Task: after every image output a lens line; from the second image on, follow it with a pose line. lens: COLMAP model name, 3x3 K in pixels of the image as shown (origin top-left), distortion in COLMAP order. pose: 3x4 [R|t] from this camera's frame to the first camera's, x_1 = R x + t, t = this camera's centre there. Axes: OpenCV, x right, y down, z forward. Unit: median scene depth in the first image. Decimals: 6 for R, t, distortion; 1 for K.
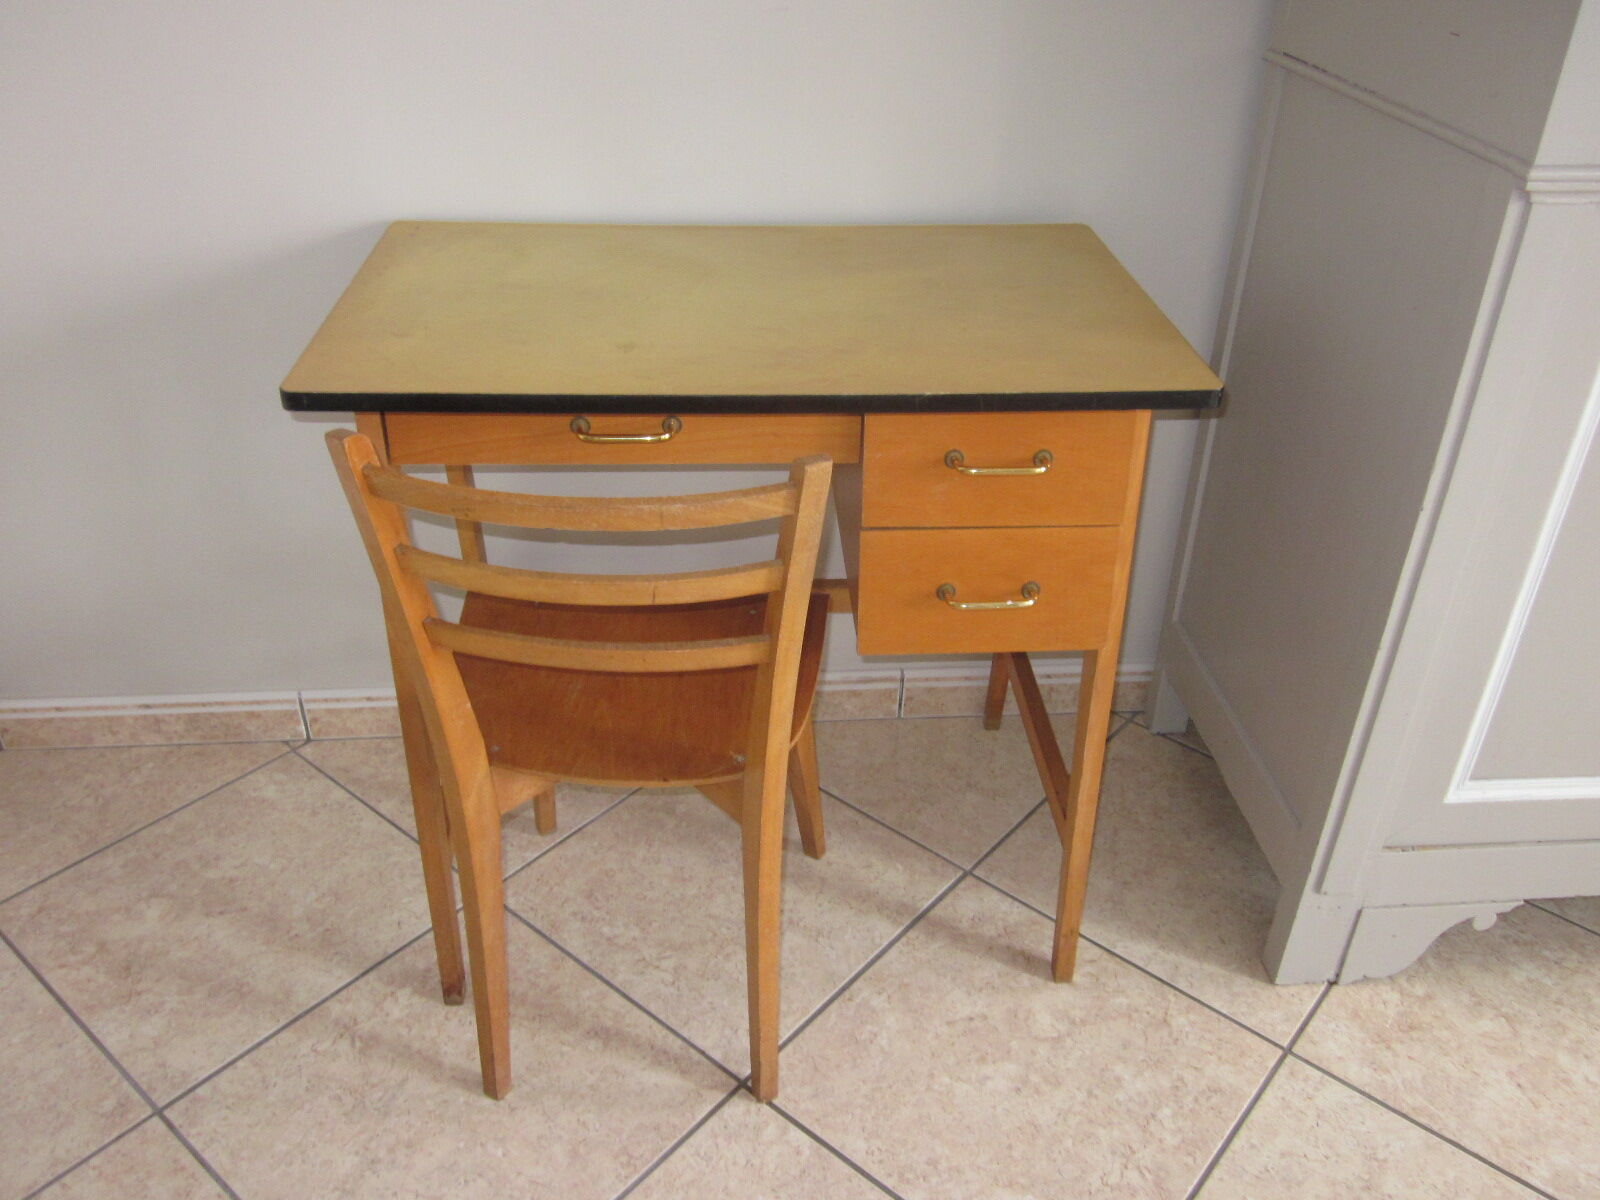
lens RADIAL K [[1337.7, 0, 808.6], [0, 1337.7, 604.0], [0, 0, 1]] dist [-0.038460, 0.013685]
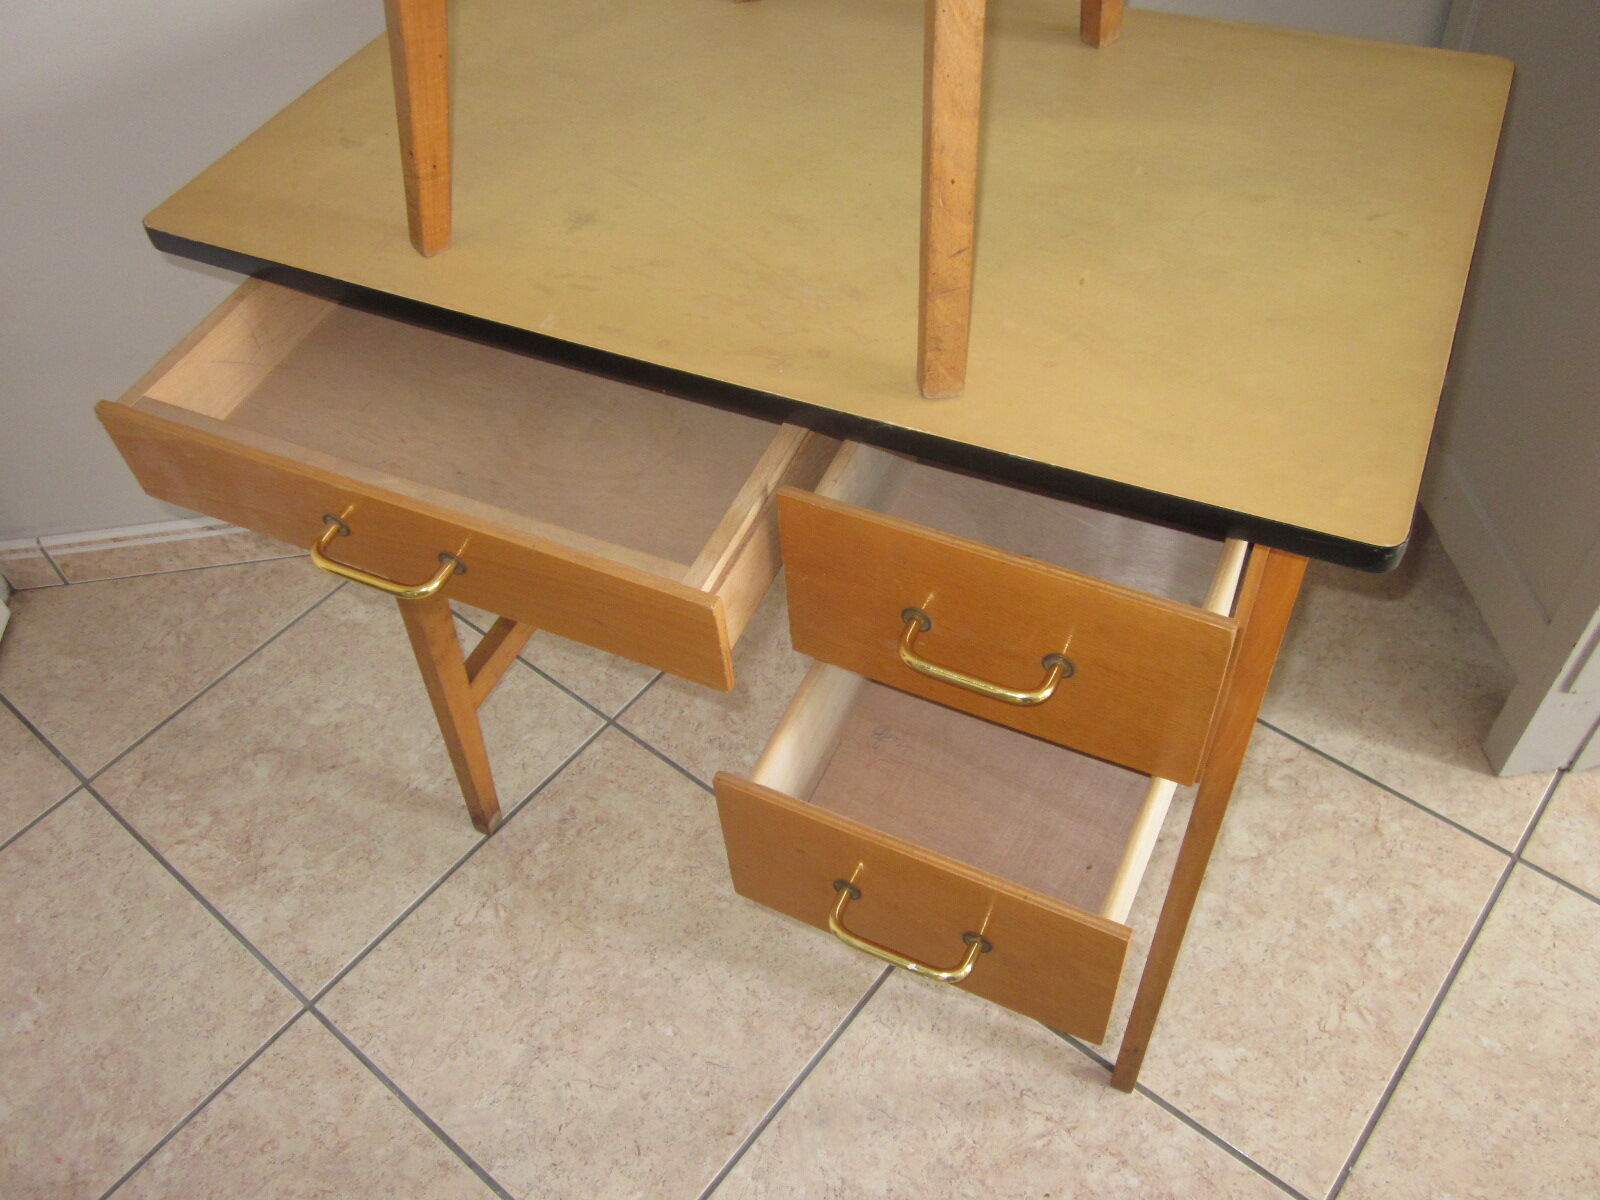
lens RADIAL K [[1337.7, 0, 804.5], [0, 1337.7, 599.8], [0, 0, 1]] dist [-0.038460, 0.013685]
pose [[0.995489, -0.067571, -0.066603, -0.047232], [0.084419, 0.951229, 0.296711, -0.133508], [0.043305, -0.300995, 0.952642, 0.171123]]
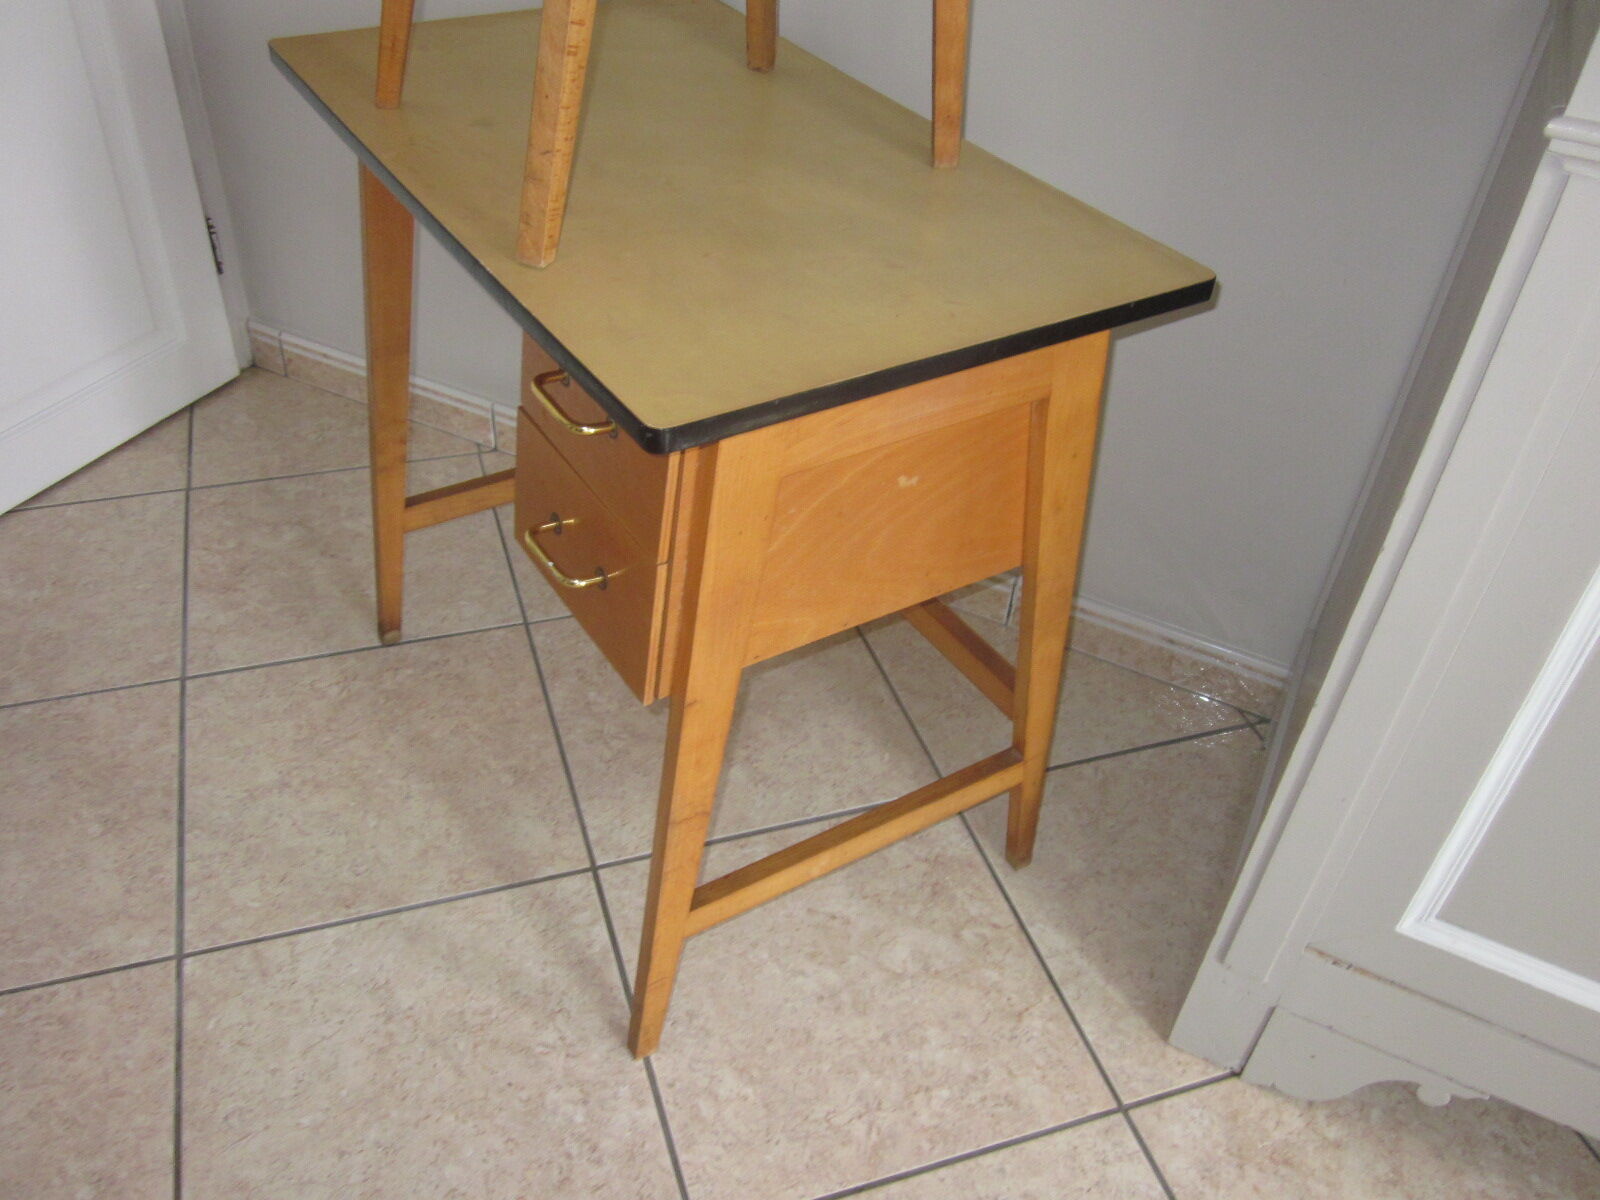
lens RADIAL K [[1337.7, 0, 804.3], [0, 1337.7, 610.3], [0, 0, 1]] dist [-0.038460, 0.013685]
pose [[0.853066, 0.355152, -0.382289, 0.389572], [-0.311721, 0.934390, 0.172465, -0.054123], [0.418459, -0.027957, 0.907806, 0.122776]]
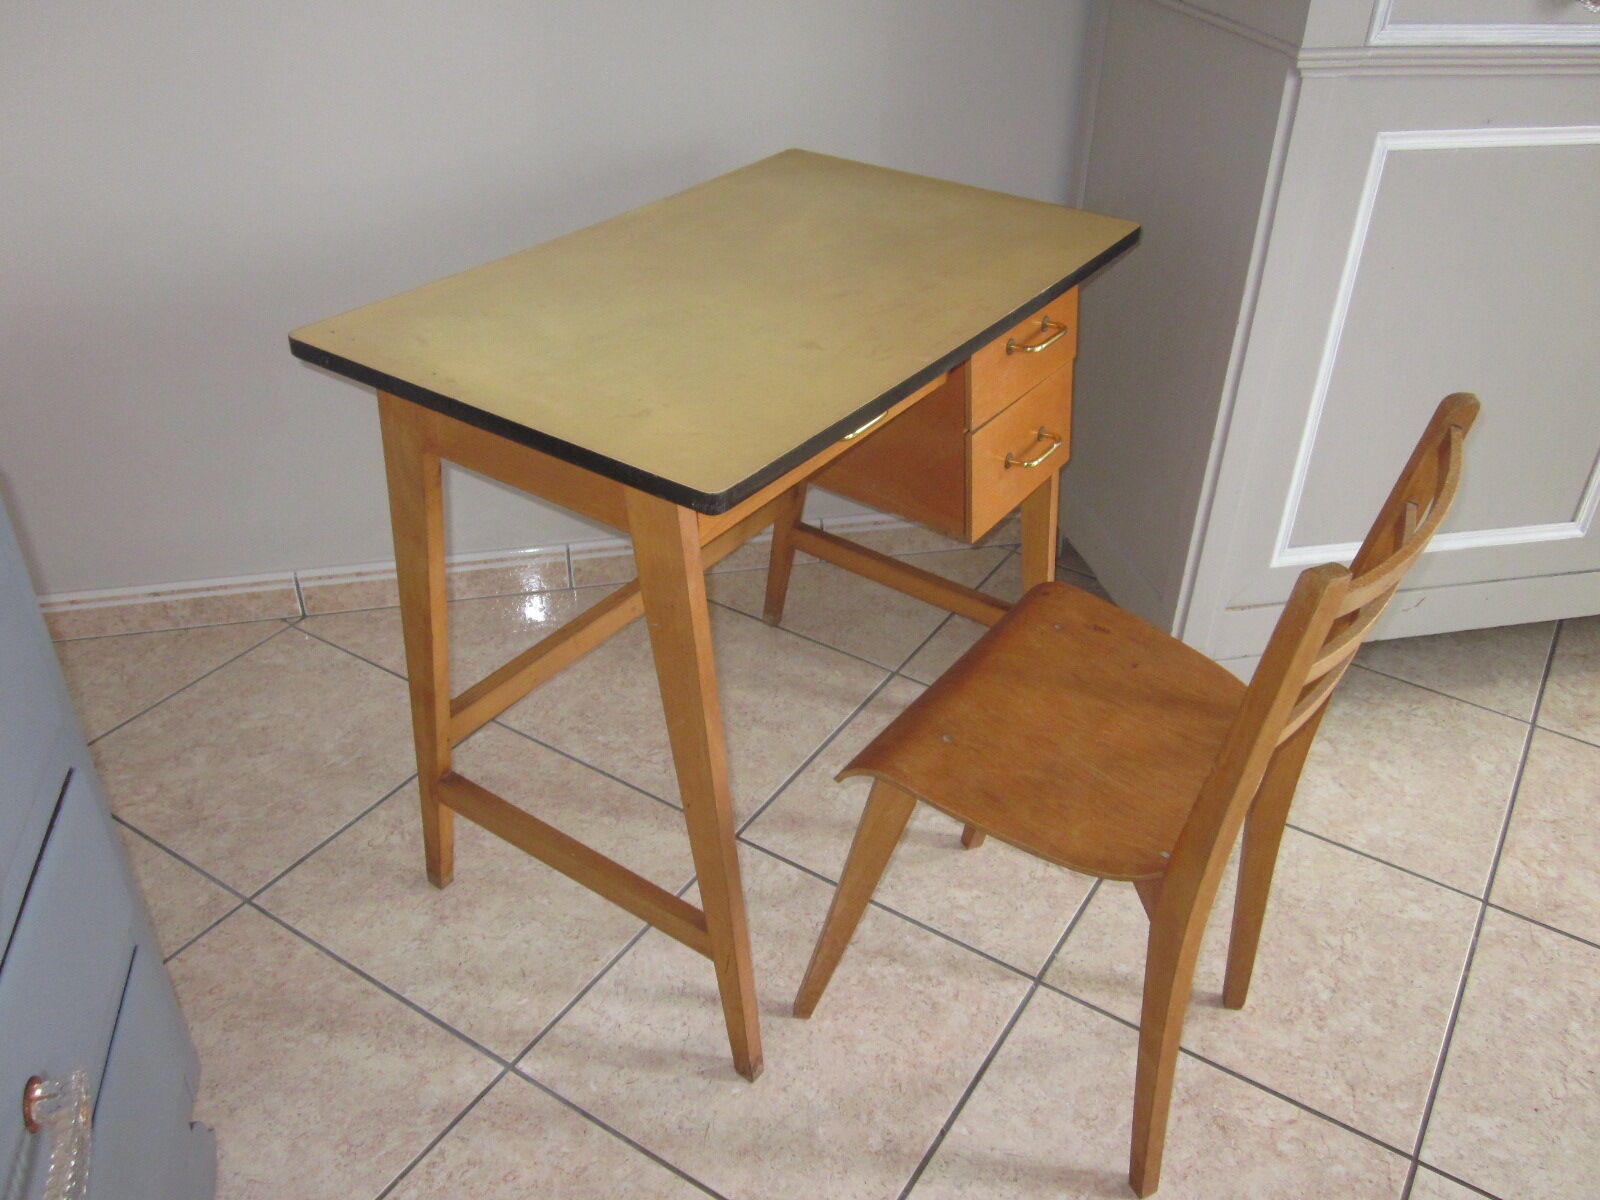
lens RADIAL K [[1337.7, 0, 813.2], [0, 1337.7, 600.5], [0, 0, 1]] dist [-0.038460, 0.013685]
pose [[0.990732, -0.074991, 0.113253, -0.095064], [0.071445, 0.996828, 0.035051, 0.100039], [-0.115522, -0.026635, 0.992948, -0.204189]]
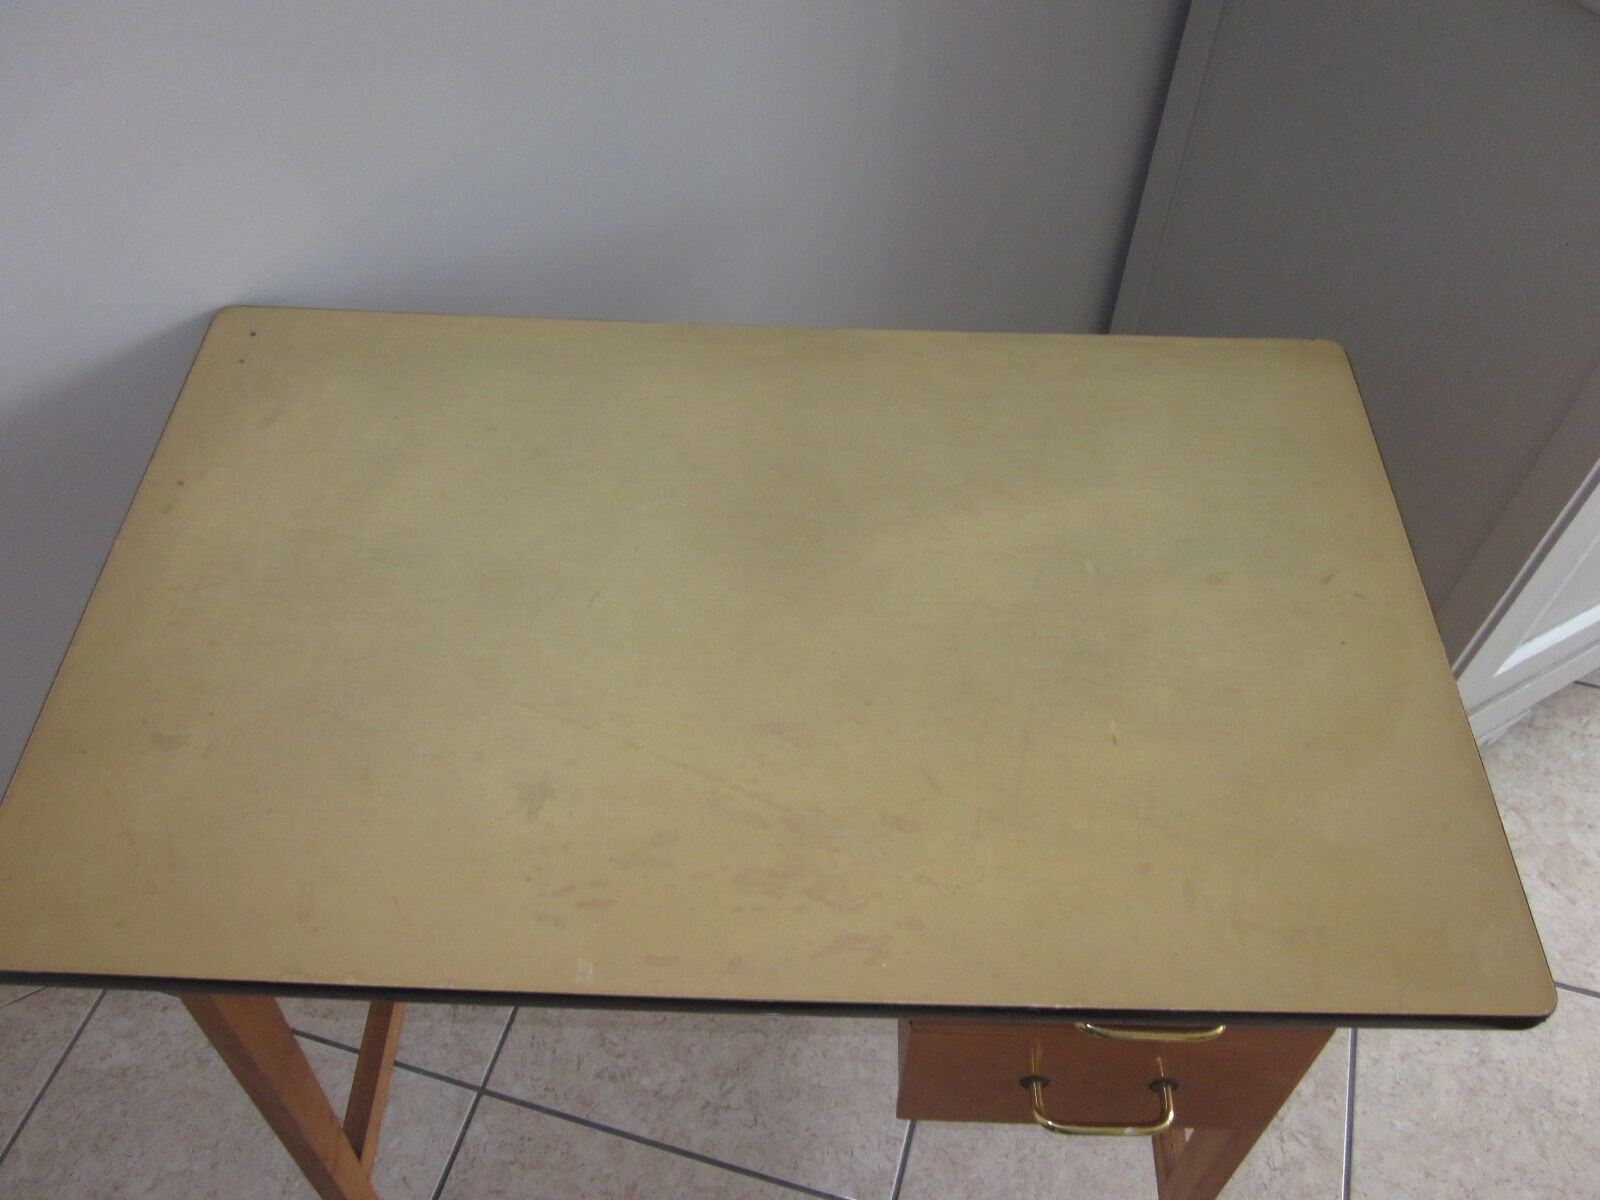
lens RADIAL K [[1337.7, 0, 793.6], [0, 1337.7, 606.9], [0, 0, 1]] dist [-0.038460, 0.013685]
pose [[0.915433, -0.326451, 0.235398, -0.175392], [0.218970, 0.894723, 0.389260, -0.351738], [-0.337690, -0.304796, 0.890542, 0.323915]]
